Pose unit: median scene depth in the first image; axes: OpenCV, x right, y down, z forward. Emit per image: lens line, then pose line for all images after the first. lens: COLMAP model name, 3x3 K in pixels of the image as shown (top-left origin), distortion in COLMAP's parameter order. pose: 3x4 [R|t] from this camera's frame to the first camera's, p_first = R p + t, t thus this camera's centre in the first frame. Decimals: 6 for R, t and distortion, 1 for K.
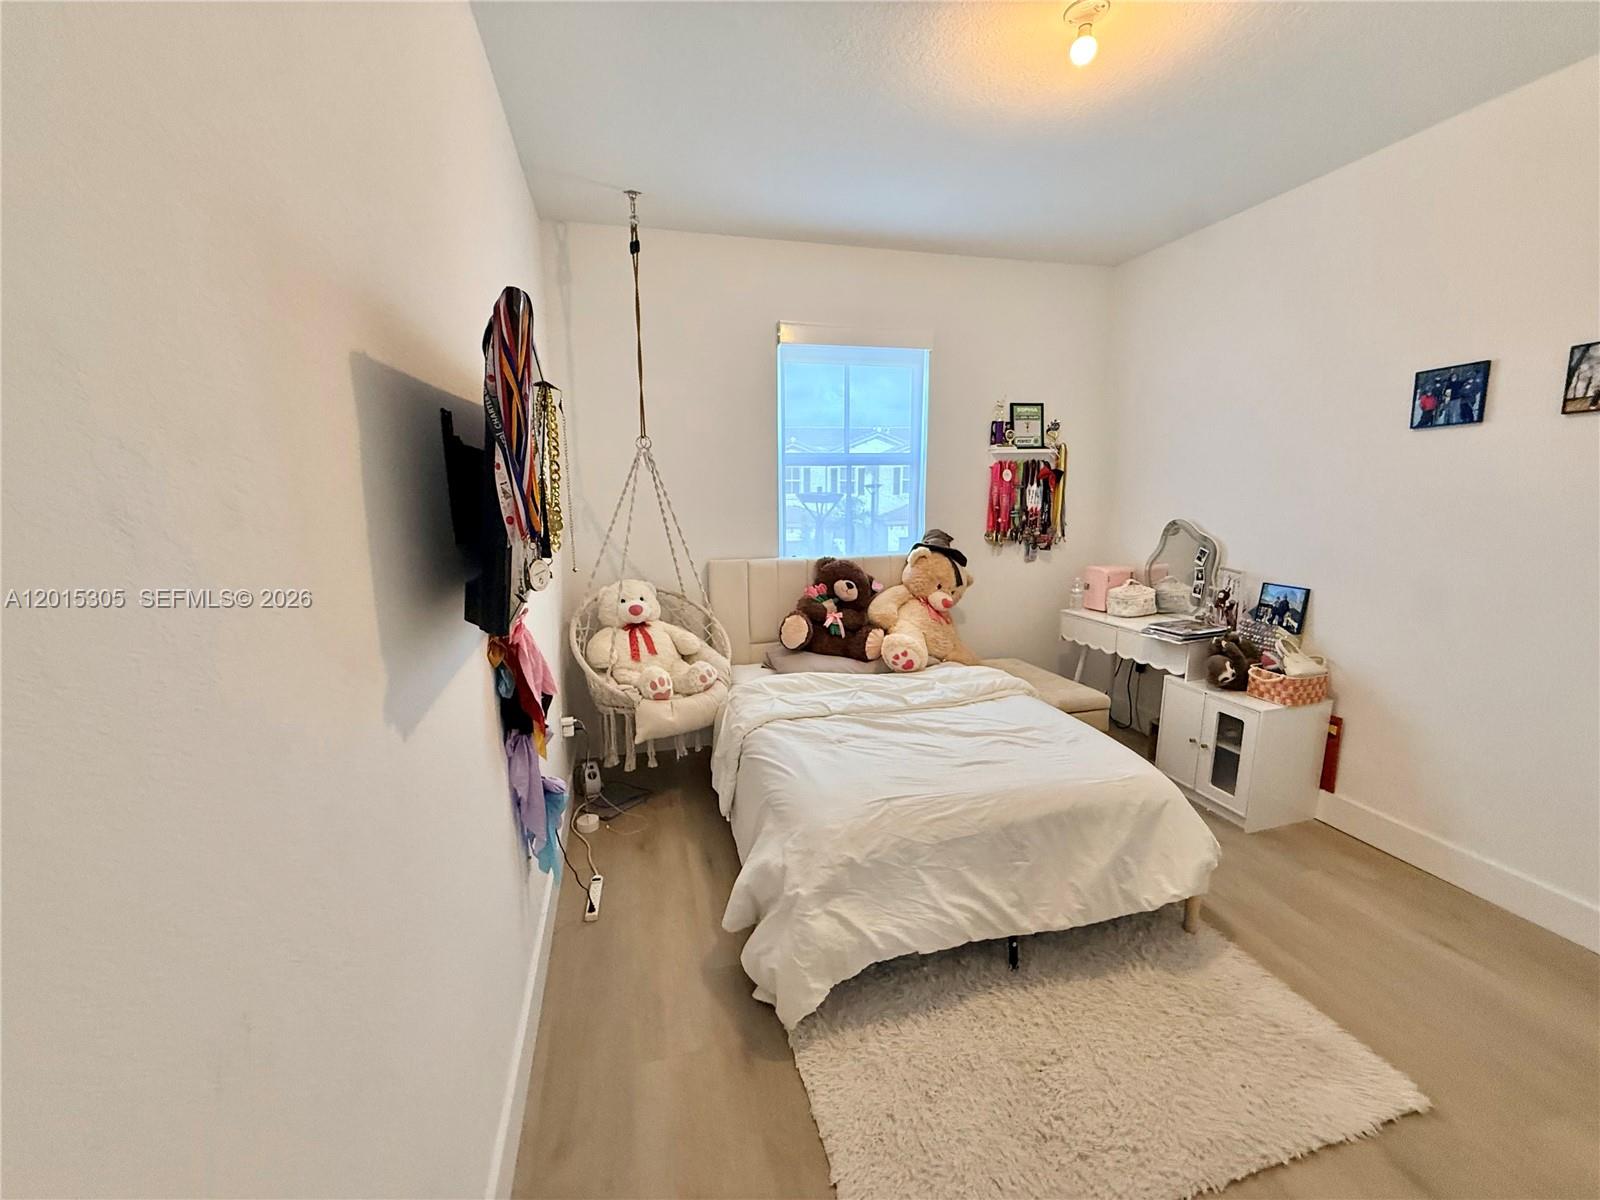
lens RADIAL K [[639.6, 0, 793.8], [0, 639.6, 599.0], [0, 0, 1]] dist [-0.000113, 0.000197]
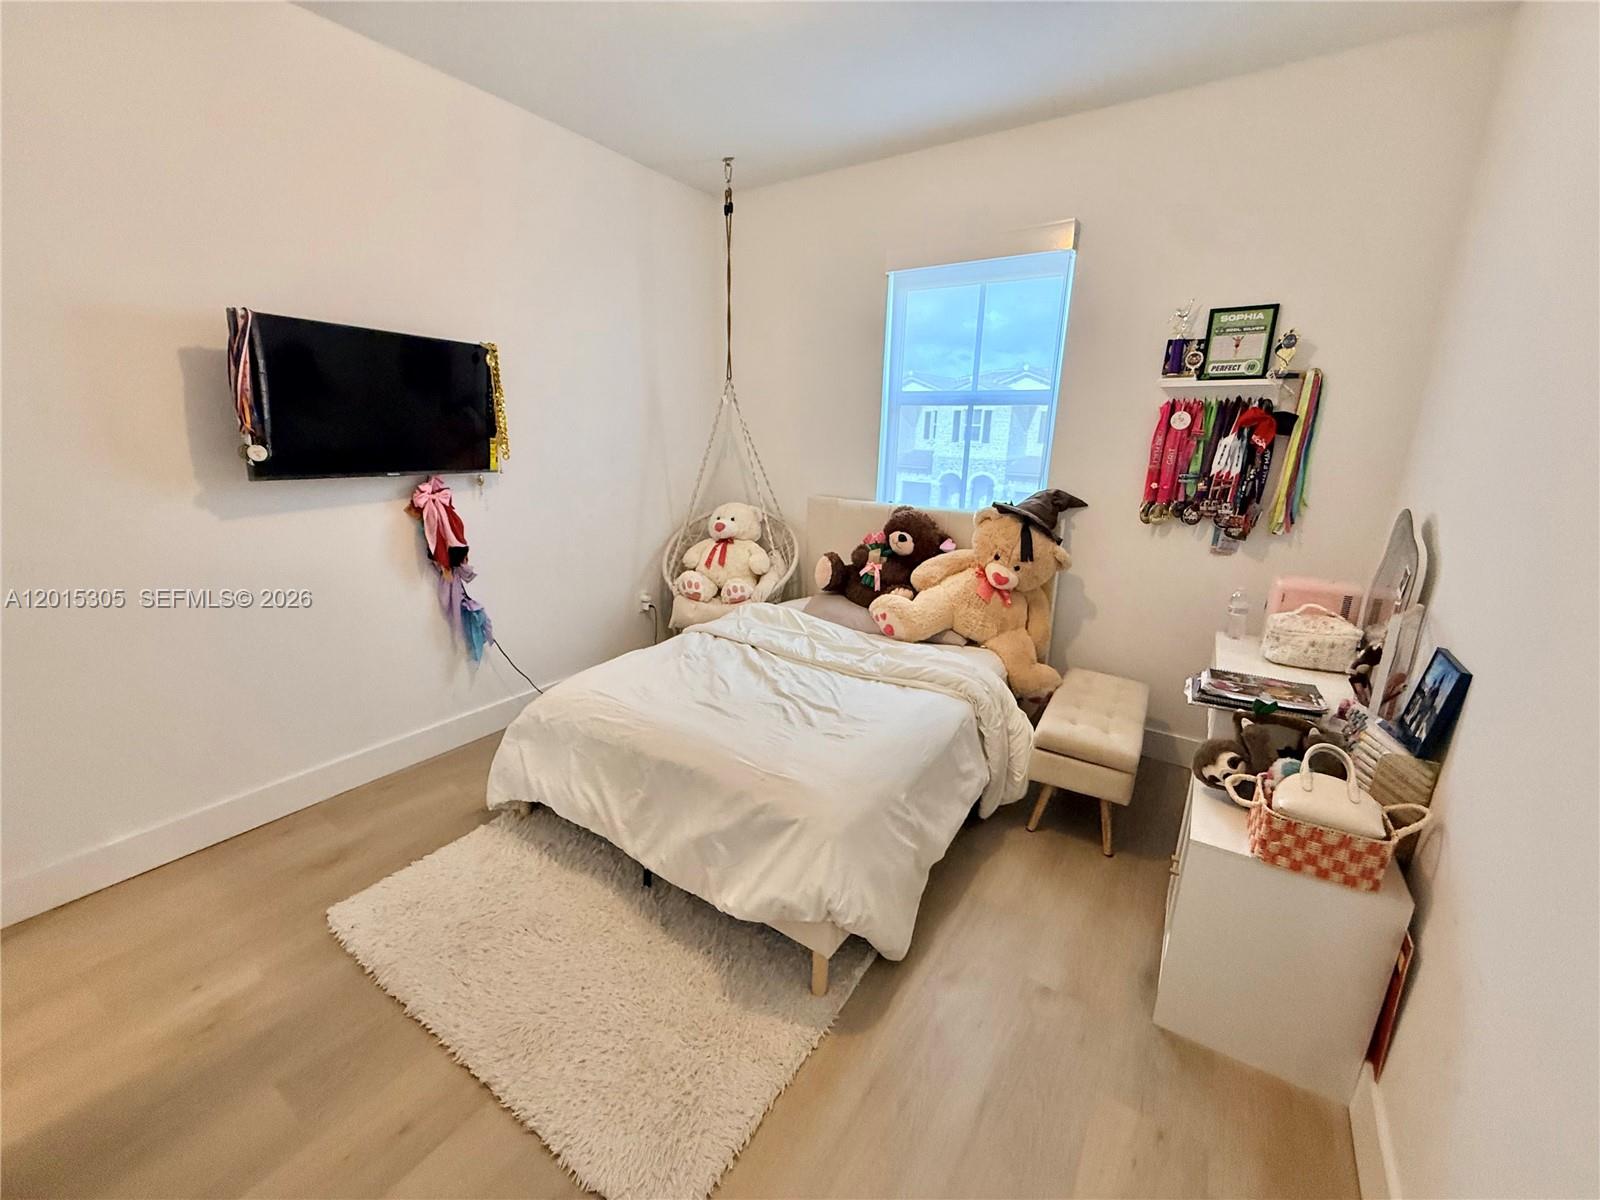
lens RADIAL K [[639.6, 0, 793.8], [0, 639.6, 599.0], [0, 0, 1]] dist [-0.000113, 0.000197]
pose [[0.653469, 0.222373, -0.723553, 0.639604], [-0.160951, 0.974836, 0.154241, -0.049779], [0.739644, 0.015665, 0.672816, 0.255199]]
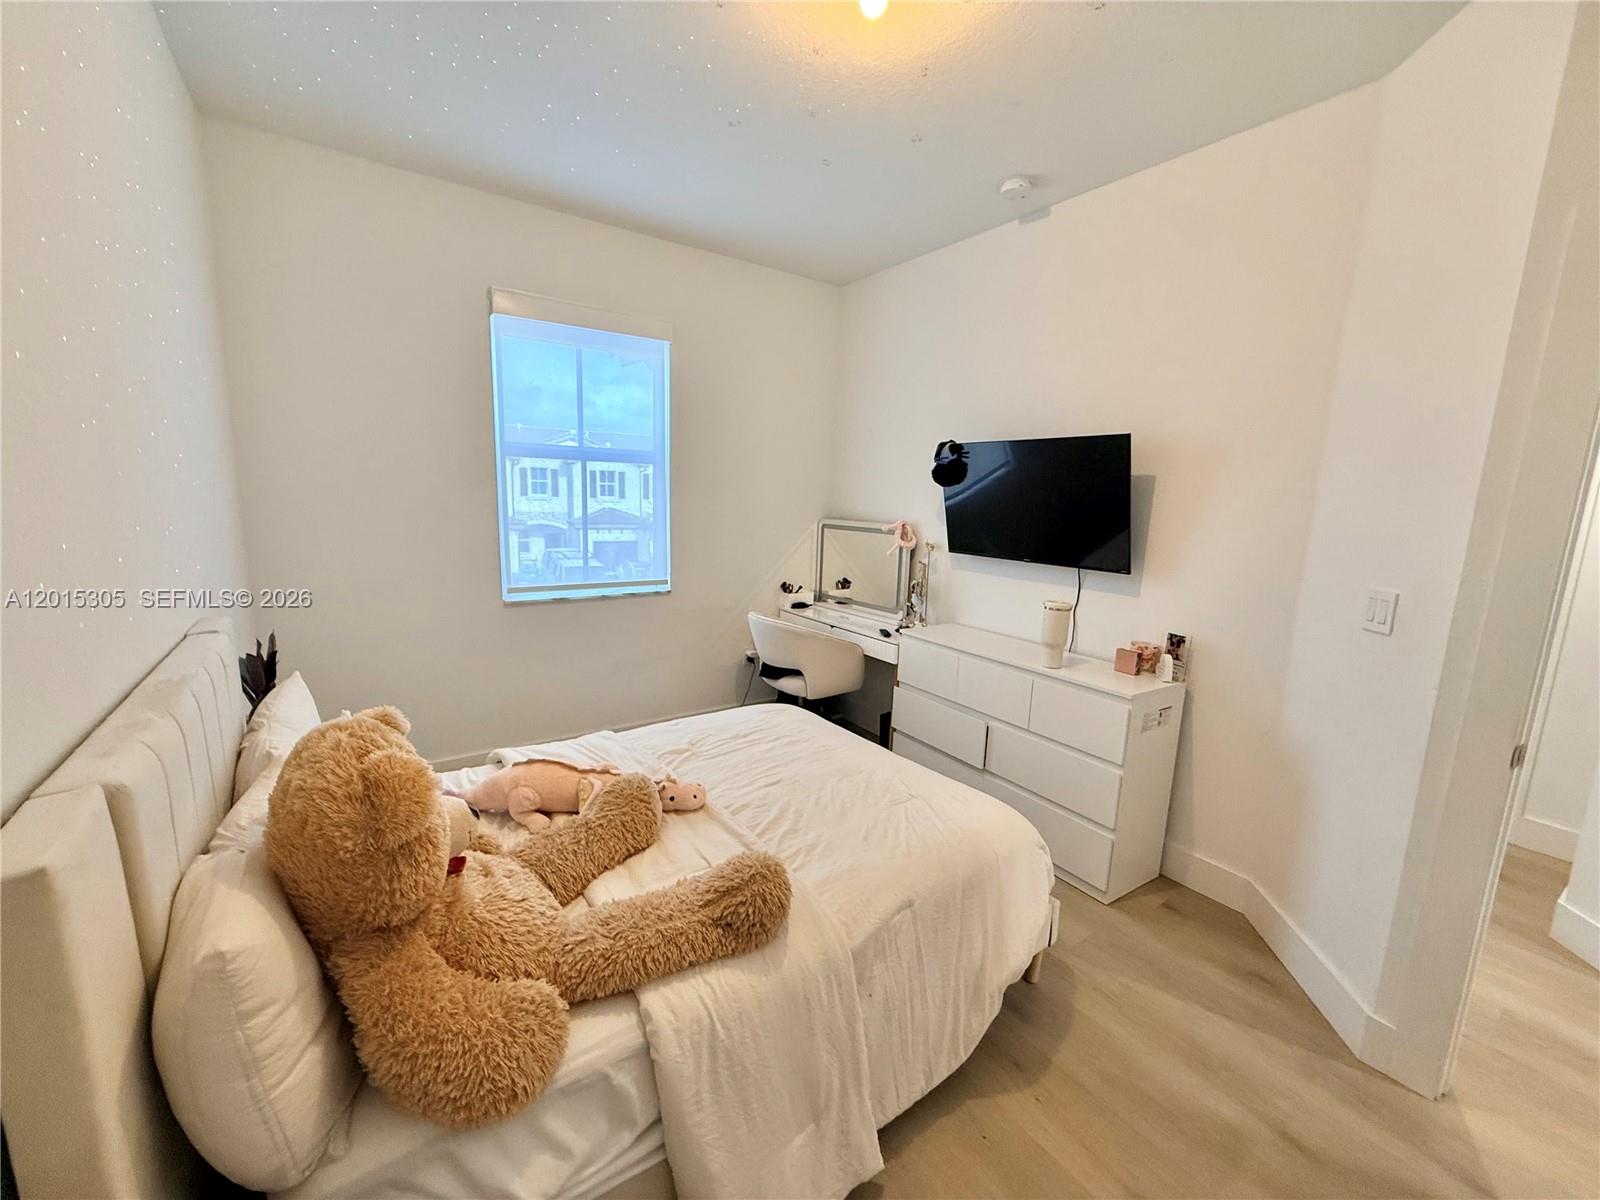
lens RADIAL K [[665.5, 0, 798.4], [0, 665.5, 600.0], [0, 0, 1]] dist [-0.000017, -0.000345]
pose [[0.920894, -0.032307, 0.388471, -0.004269], [0.035968, 0.999351, -0.002155, -0.006701], [-0.388150, 0.015957, 0.921458, 0.045993]]
